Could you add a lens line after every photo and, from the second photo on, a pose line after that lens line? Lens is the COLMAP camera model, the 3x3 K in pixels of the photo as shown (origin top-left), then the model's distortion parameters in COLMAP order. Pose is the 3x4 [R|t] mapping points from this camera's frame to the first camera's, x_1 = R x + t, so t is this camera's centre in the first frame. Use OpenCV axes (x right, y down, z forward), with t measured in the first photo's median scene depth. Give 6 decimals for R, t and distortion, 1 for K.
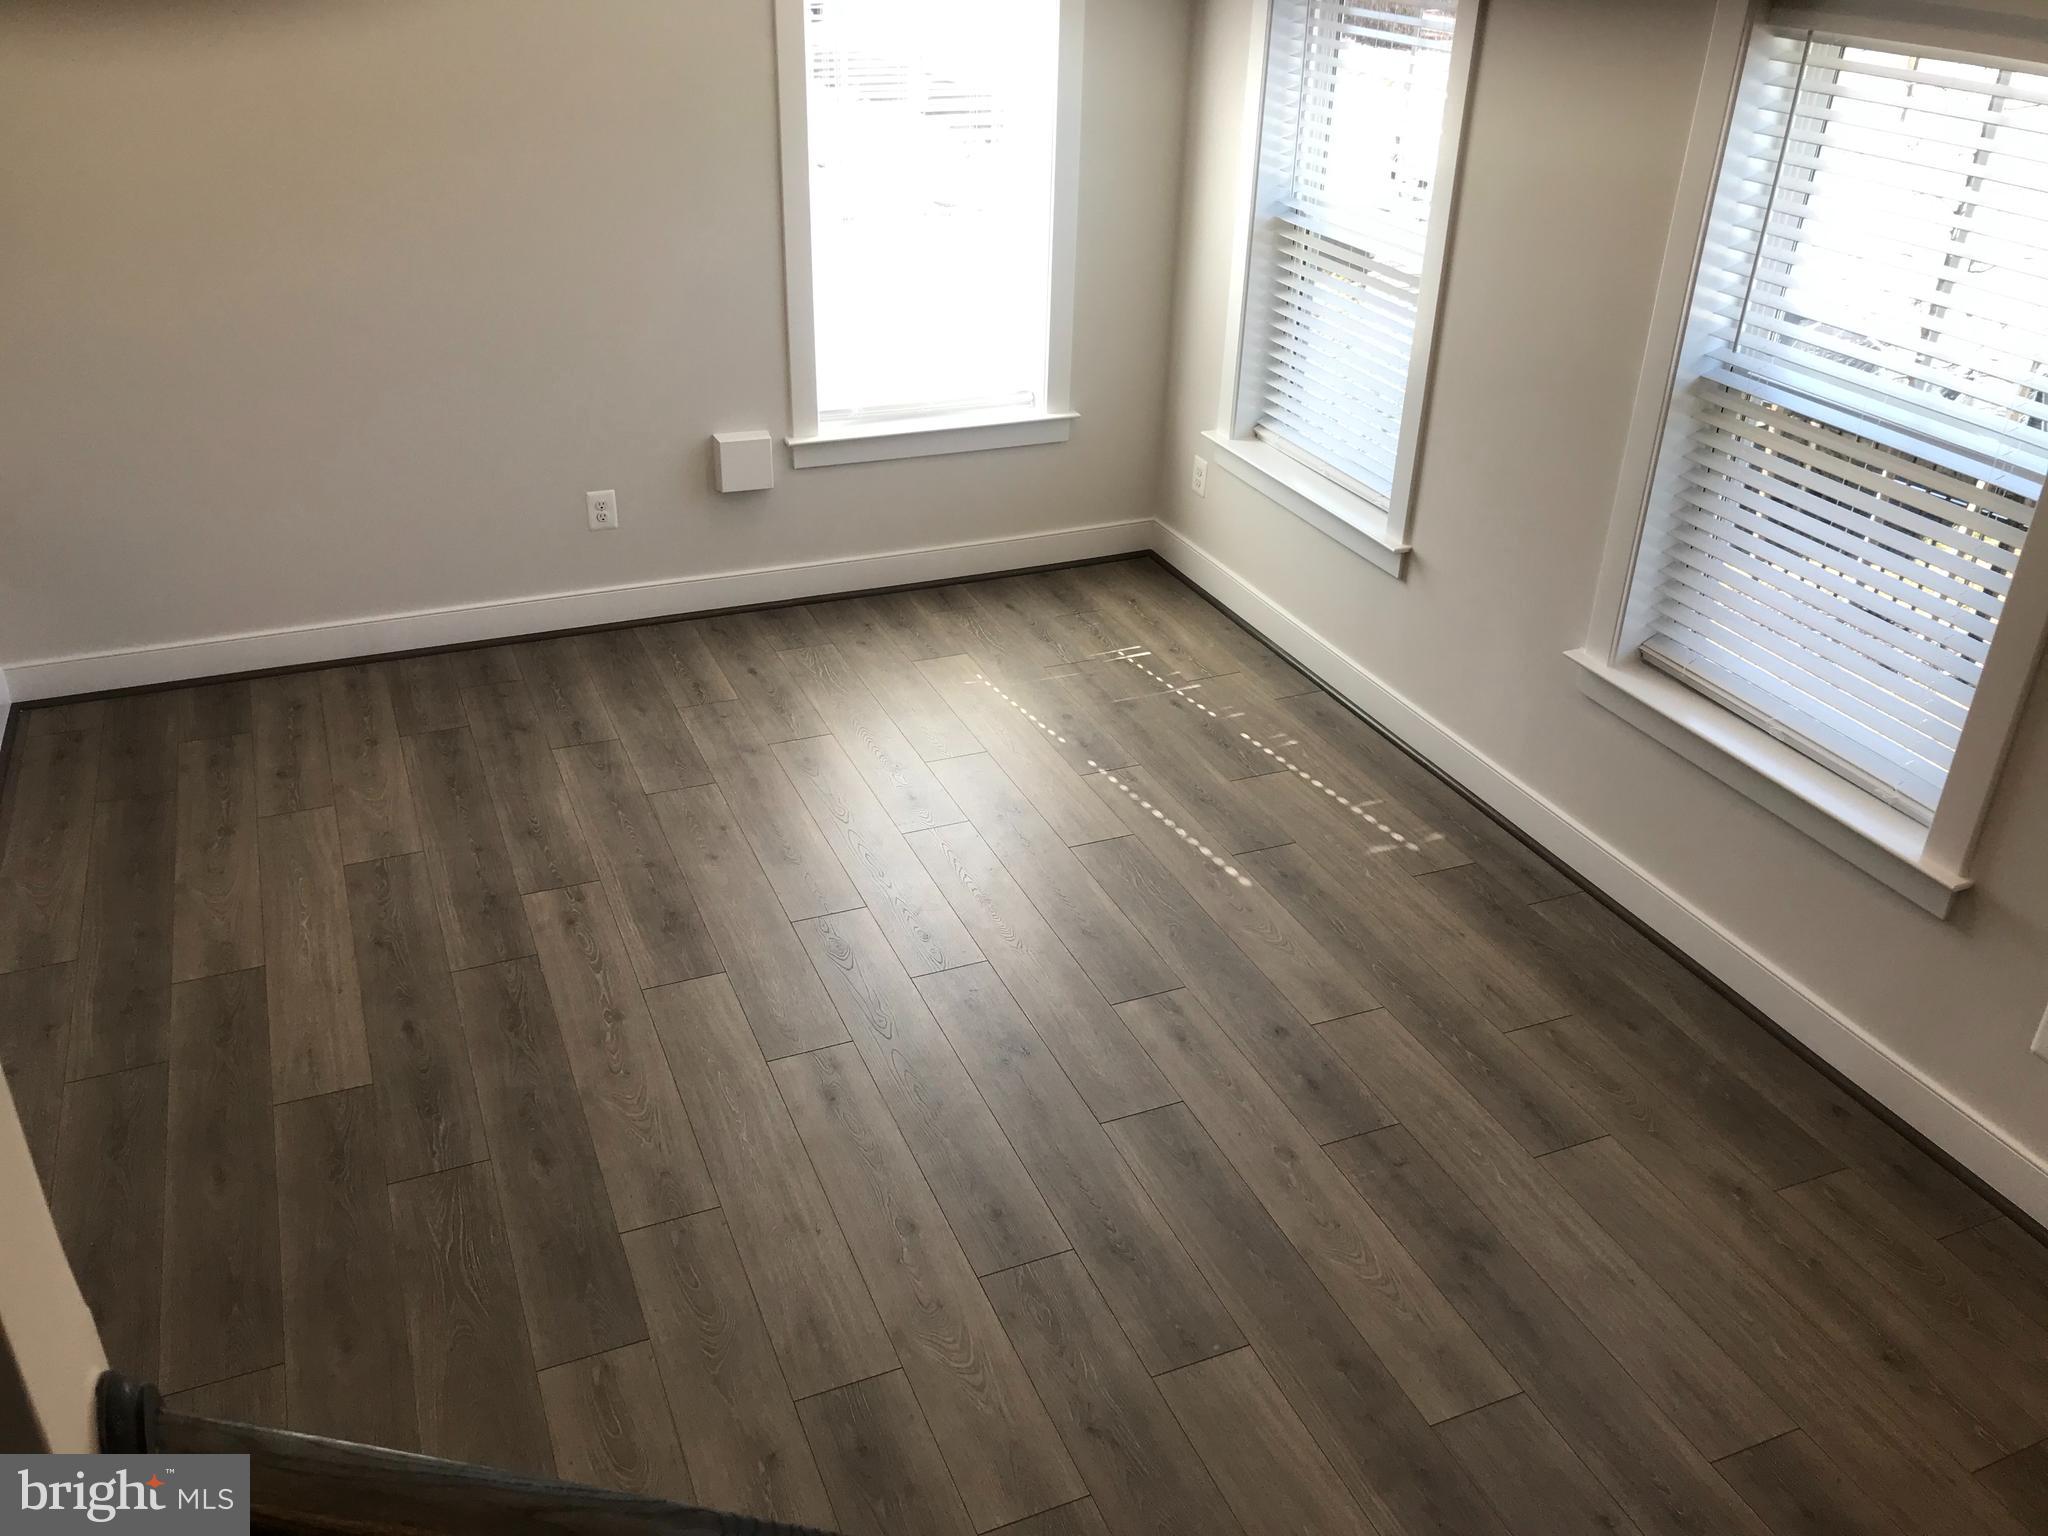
lens RADIAL K [[1643.3, 0, 1024.0], [0, 1643.3, 768.0], [0, 0, 1]] dist [0.002899, 0.012883]
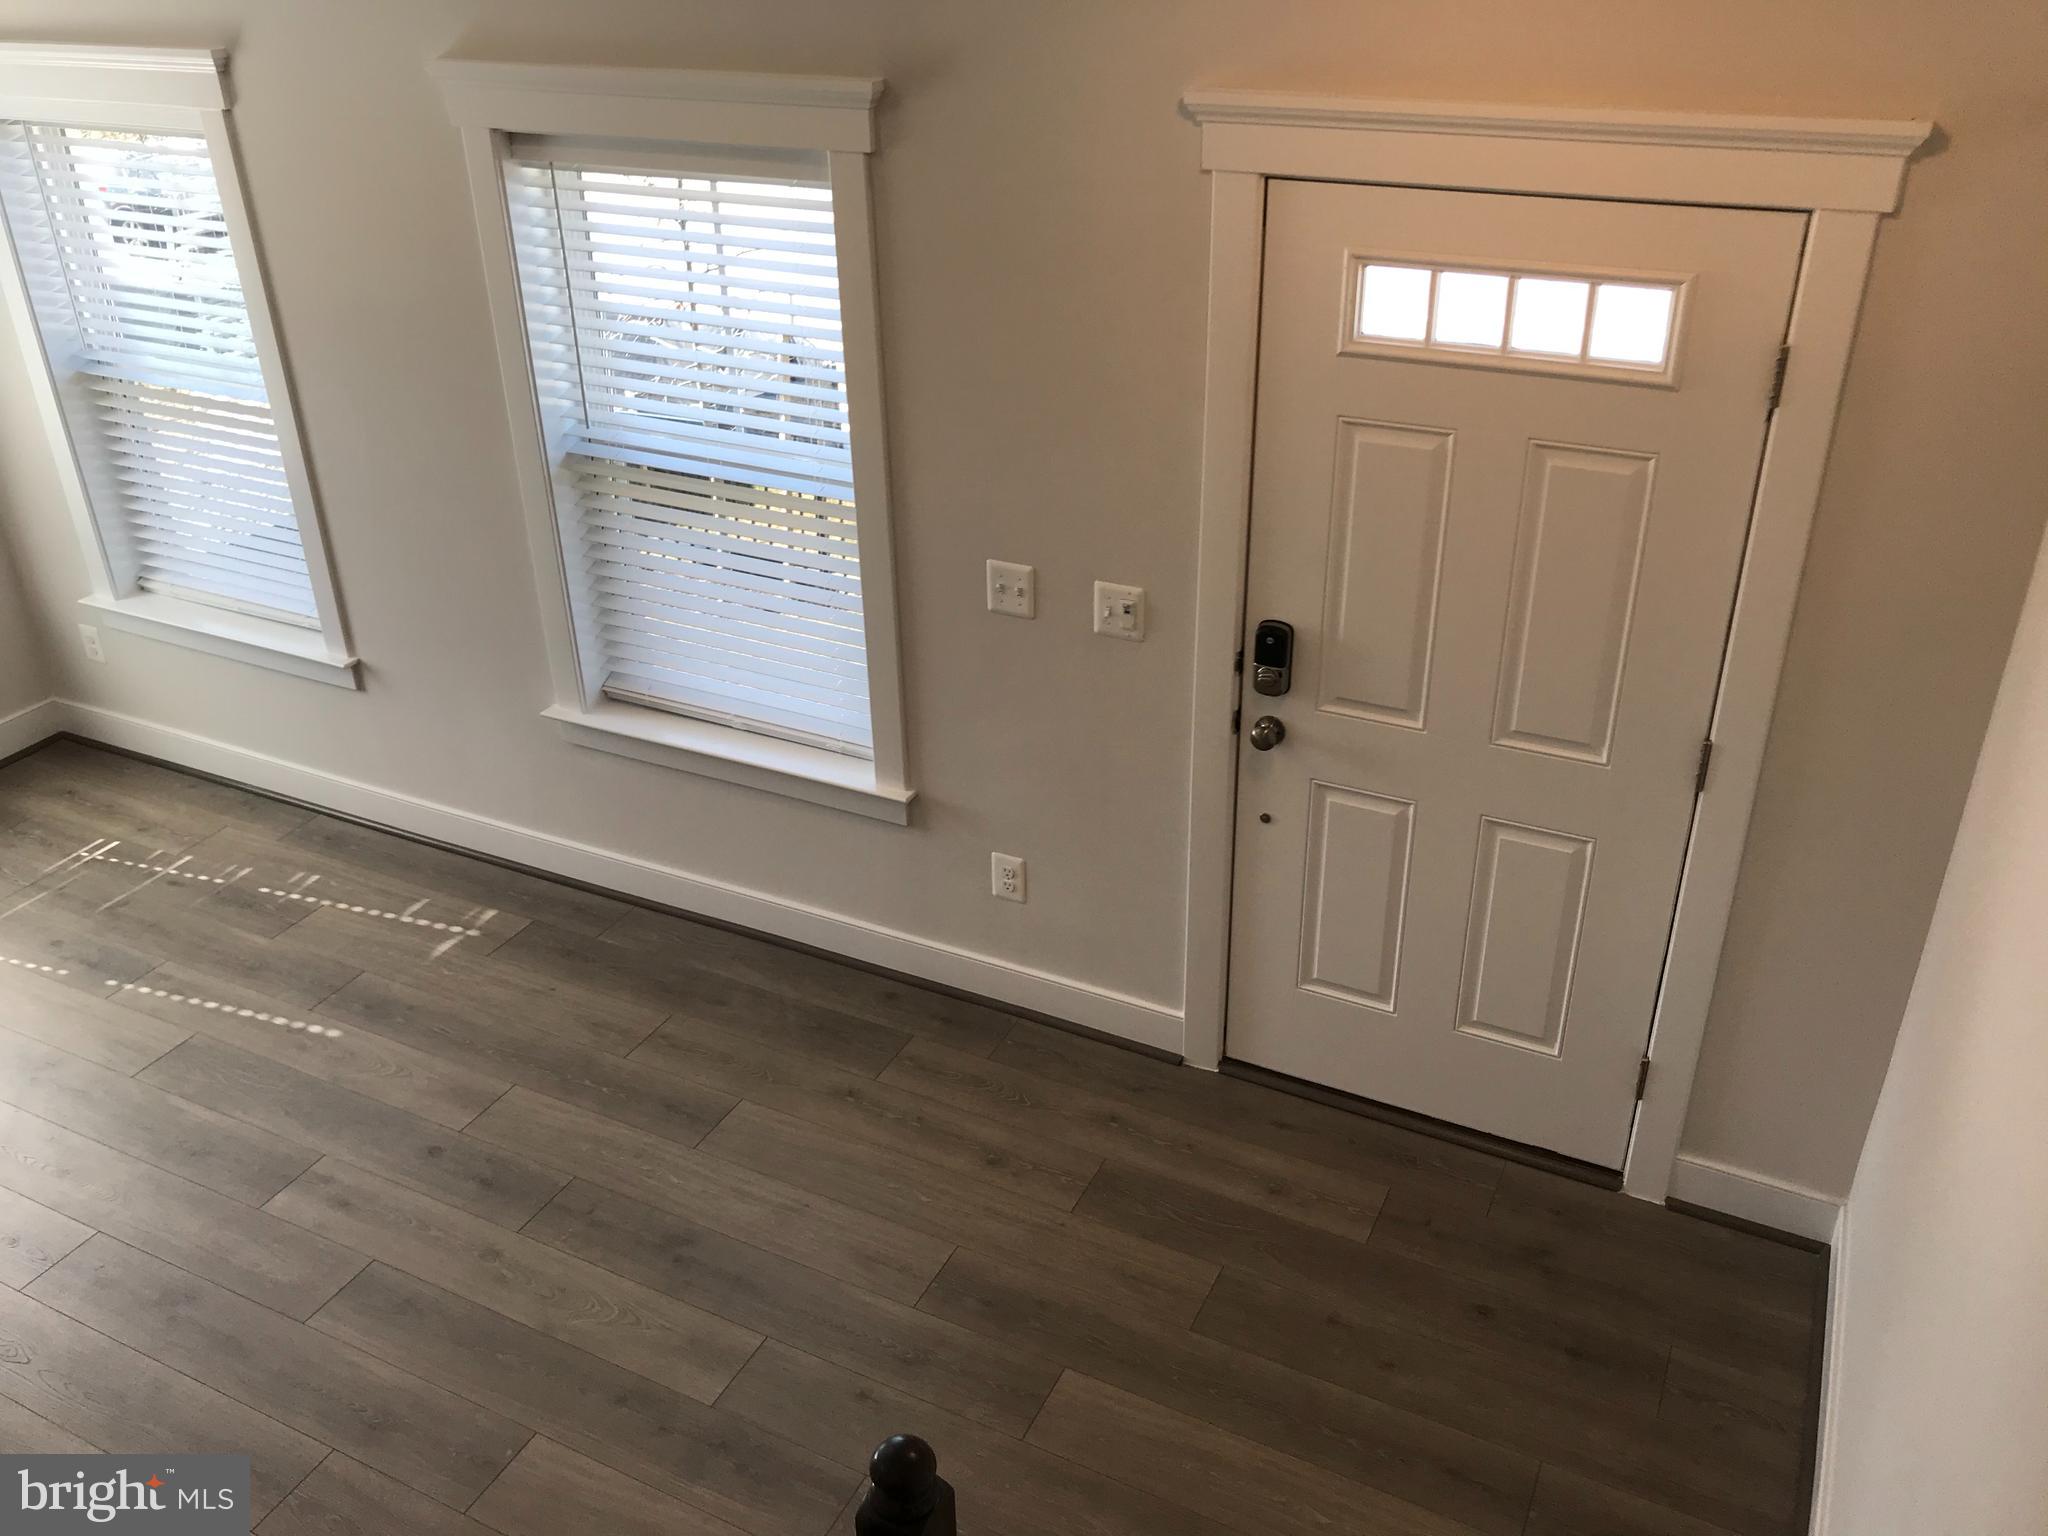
lens RADIAL K [[1710.2, 0, 1024.0], [0, 1710.2, 768.0], [0, 0, 1]] dist [-0.062476, 0.120926]
pose [[0.754984, -0.350630, 0.554127, -0.069137], [0.340897, 0.931739, 0.125105, -0.069280], [-0.560168, 0.094448, 0.822977, -0.108114]]
